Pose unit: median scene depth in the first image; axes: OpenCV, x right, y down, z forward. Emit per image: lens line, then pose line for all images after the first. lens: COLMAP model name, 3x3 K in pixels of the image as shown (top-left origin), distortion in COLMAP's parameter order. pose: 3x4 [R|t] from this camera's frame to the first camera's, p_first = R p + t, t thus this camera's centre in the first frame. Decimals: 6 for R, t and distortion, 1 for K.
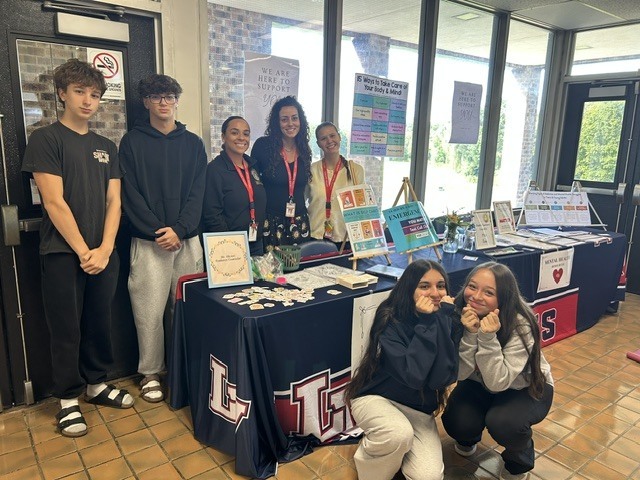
lens RADIAL K [[480.6, 0, 320.3], [0, 480.6, 239.4], [0, 0, 1]] dist [0.038660, -0.029701]
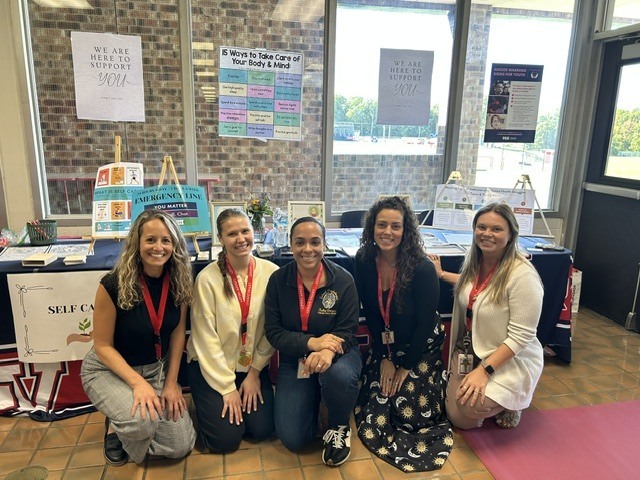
lens RADIAL K [[480.6, 0, 319.8], [0, 480.6, 239.6], [0, 0, 1]] dist [0.038660, -0.029701]
pose [[0.899541, 0.092889, -0.426846, 0.590488], [-0.086773, 0.995654, 0.033804, -0.019788], [0.428131, 0.006630, 0.903692, 0.212965]]
